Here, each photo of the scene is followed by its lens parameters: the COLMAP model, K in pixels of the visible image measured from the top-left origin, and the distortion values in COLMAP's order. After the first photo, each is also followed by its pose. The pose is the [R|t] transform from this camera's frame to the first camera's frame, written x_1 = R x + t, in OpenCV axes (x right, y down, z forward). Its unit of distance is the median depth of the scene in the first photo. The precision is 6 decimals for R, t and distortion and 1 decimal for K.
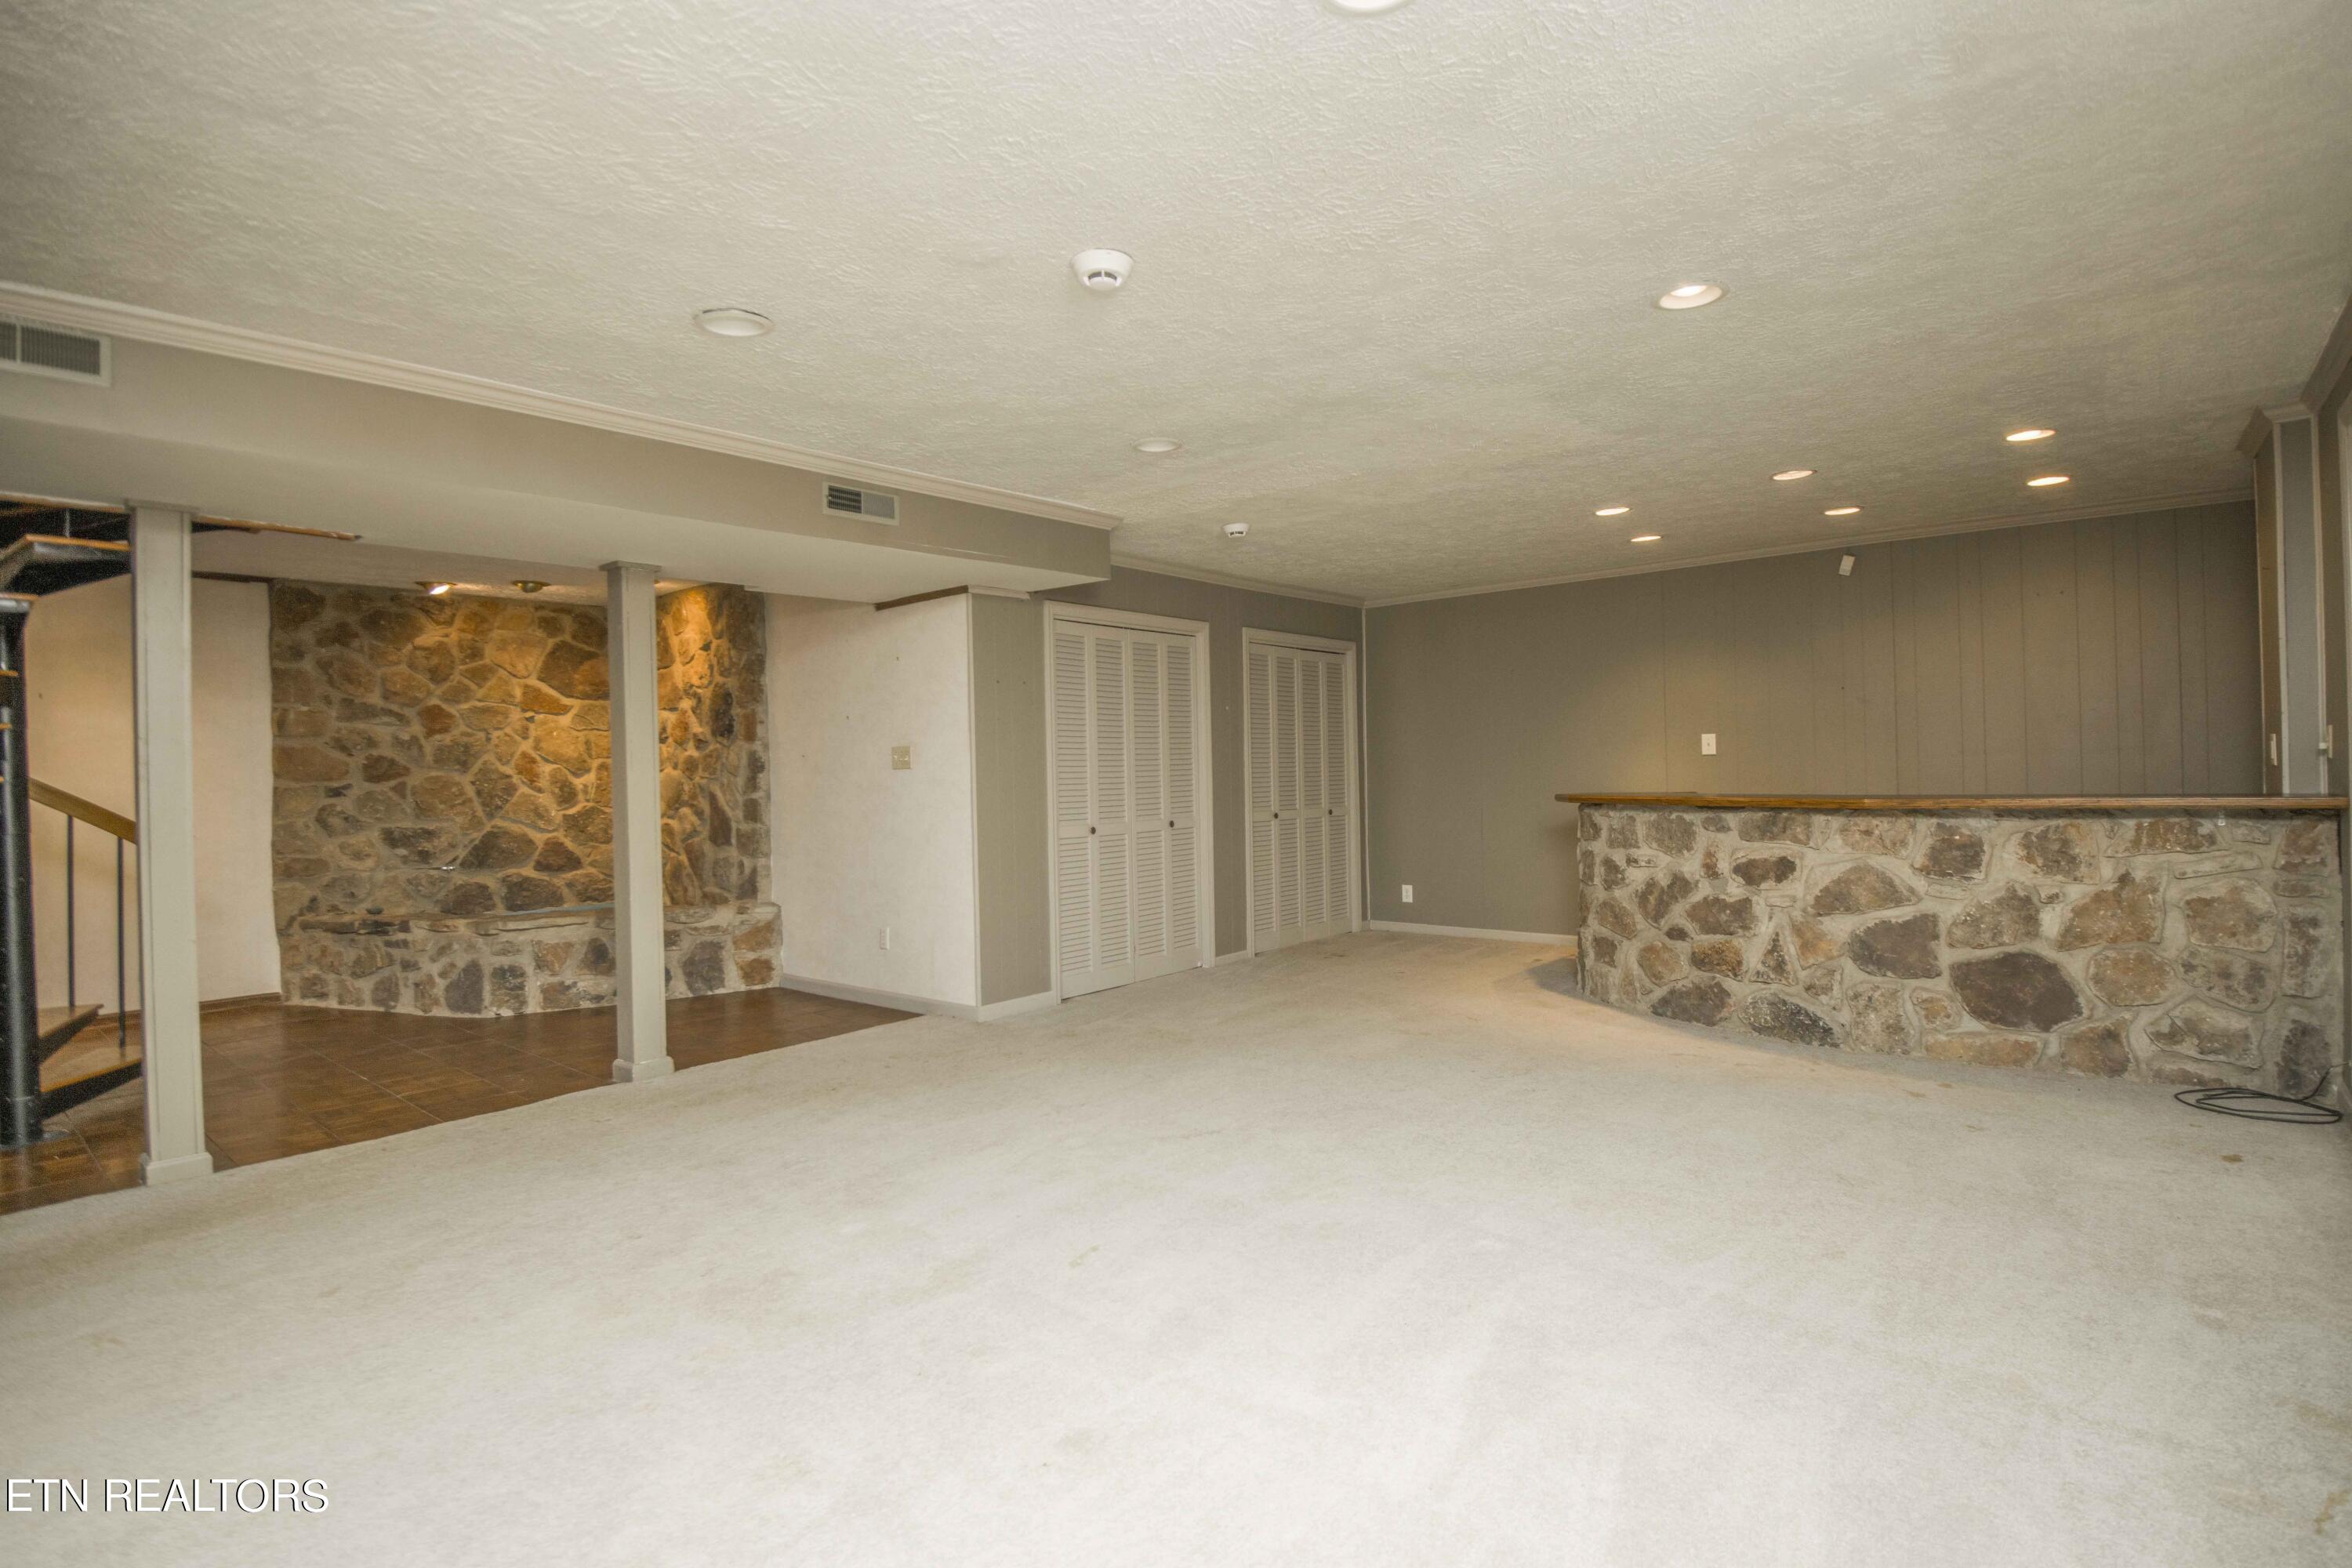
lens RADIAL K [[1125.4, 0, 1189.3], [0, 1125.4, 777.9], [0, 0, 1]] dist [-0.002651, -0.024565]
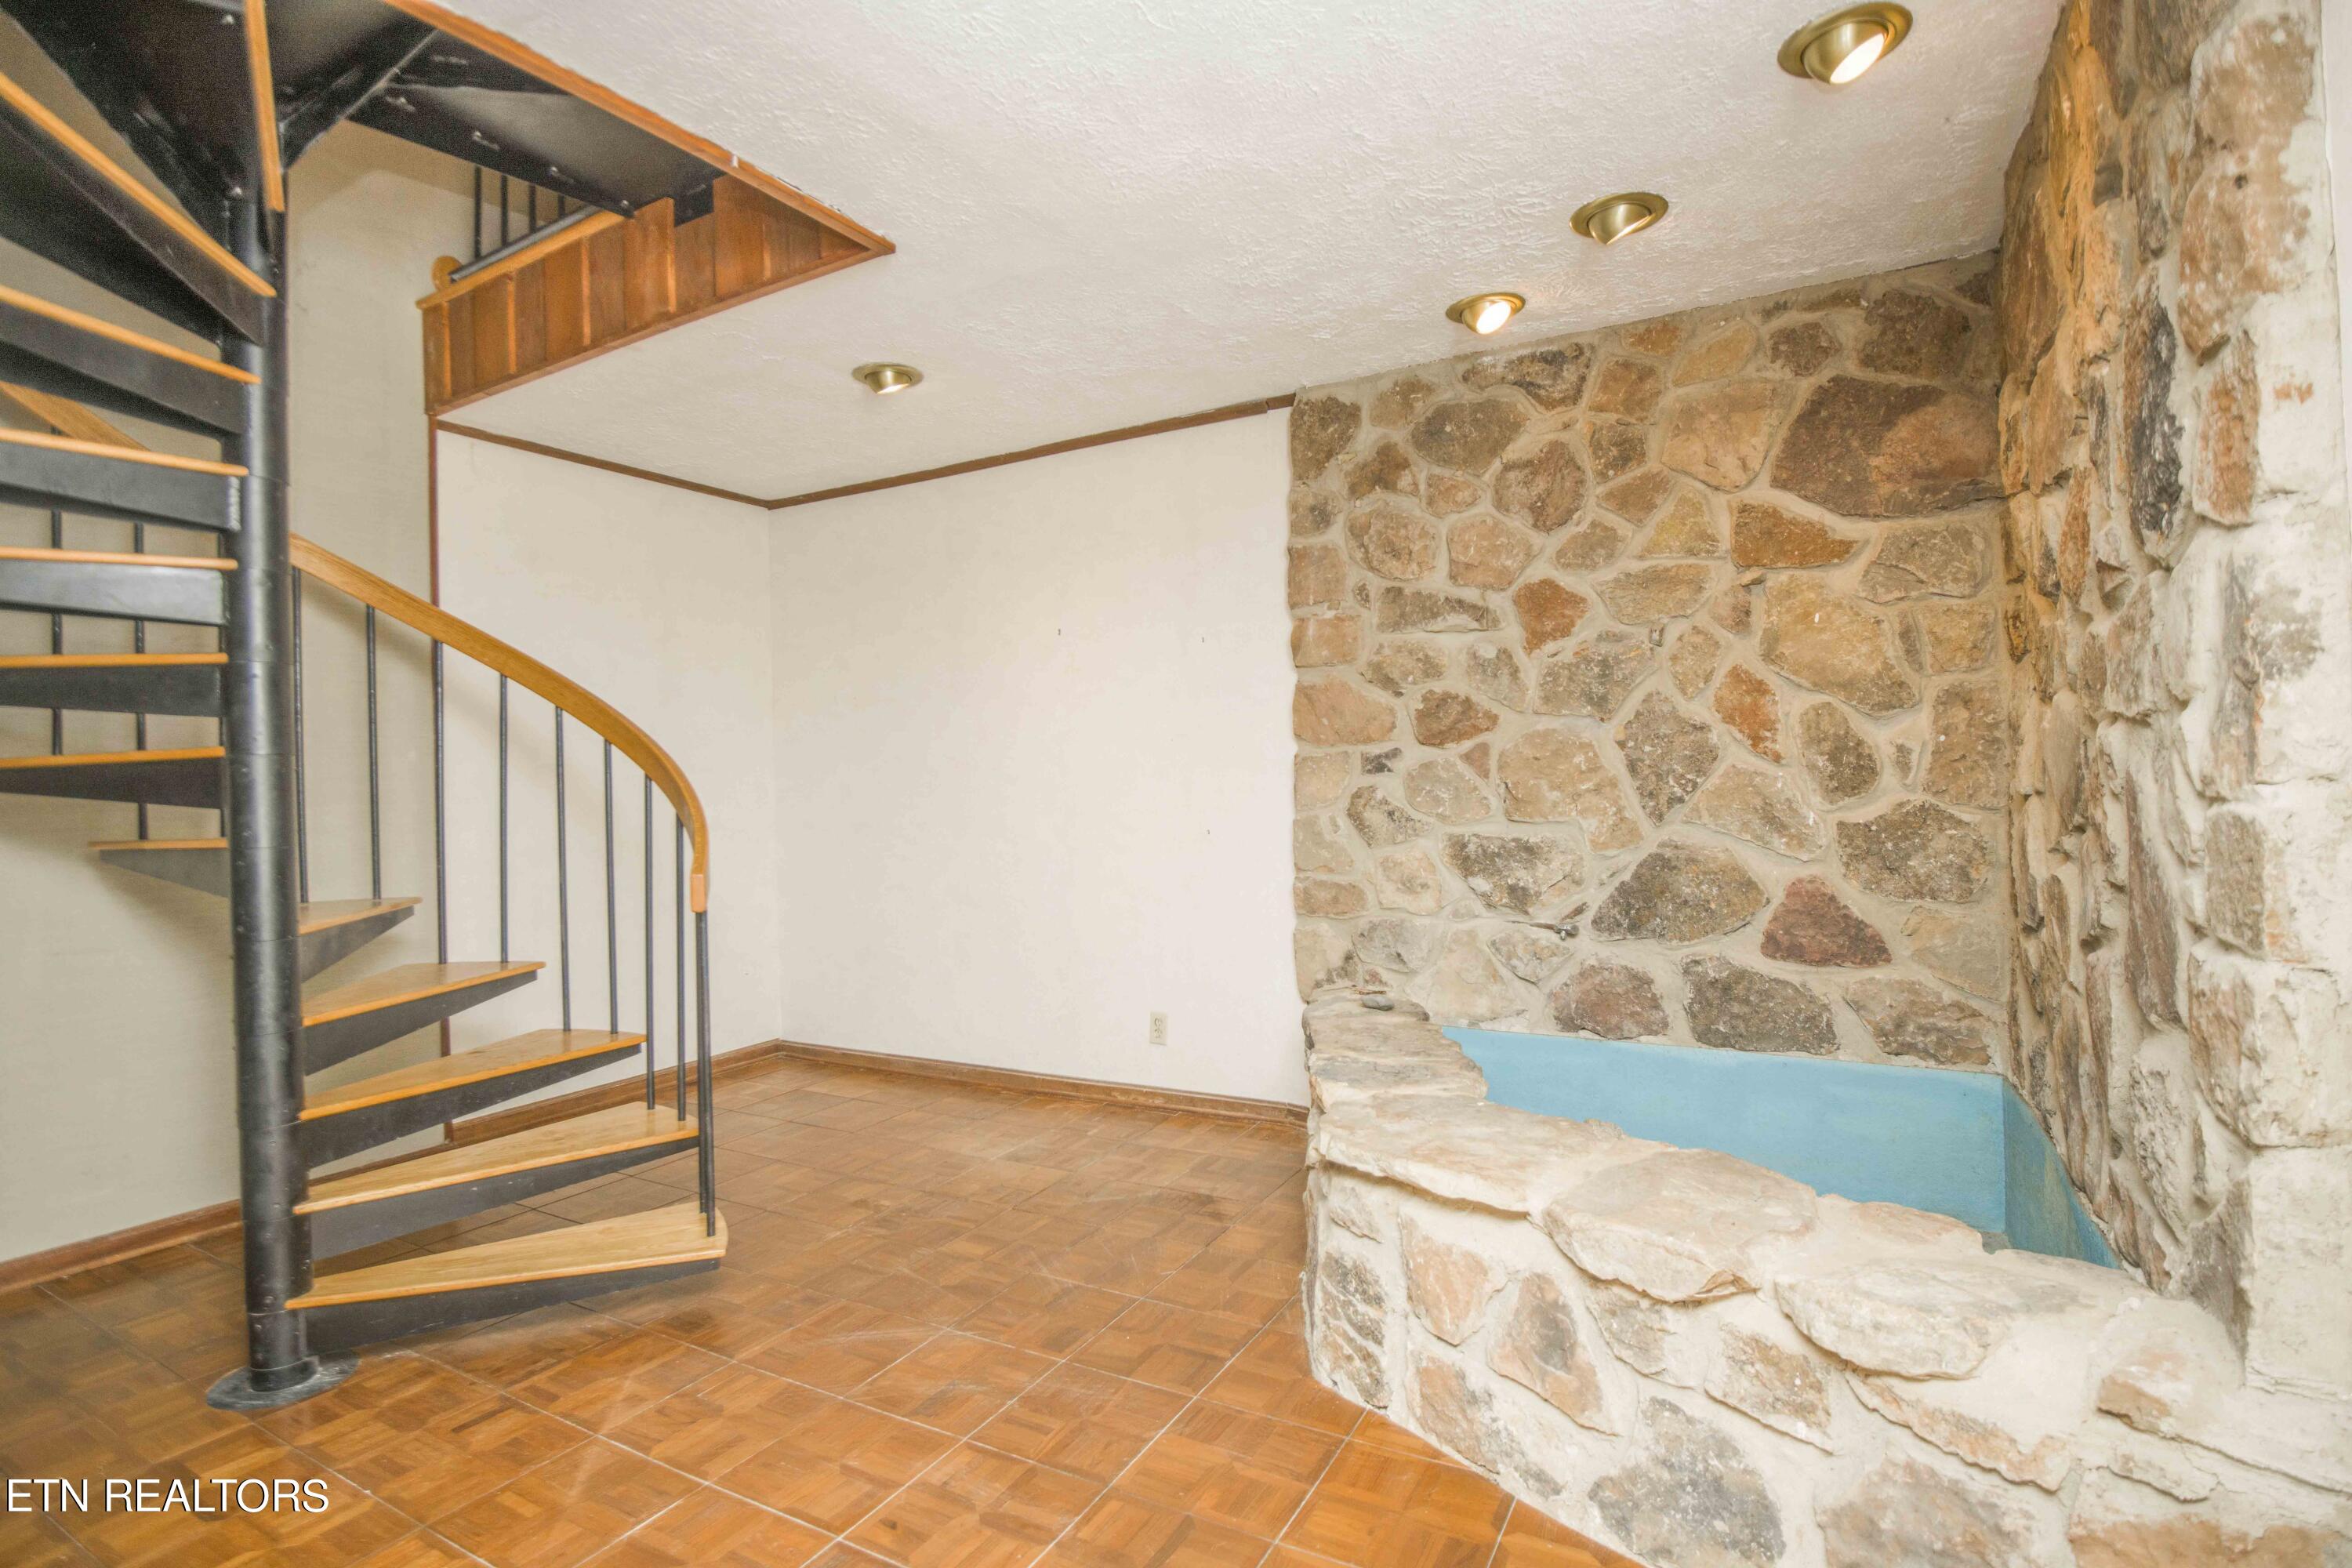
lens RADIAL K [[1125.4, 0, 1189.3], [0, 1125.4, 777.9], [0, 0, 1]] dist [-0.002651, -0.024565]
pose [[0.188471, 0.018158, -0.981911, -0.271484], [0.015083, 0.999658, 0.021381, 0.007129], [0.981963, -0.018840, 0.188133, 0.882274]]
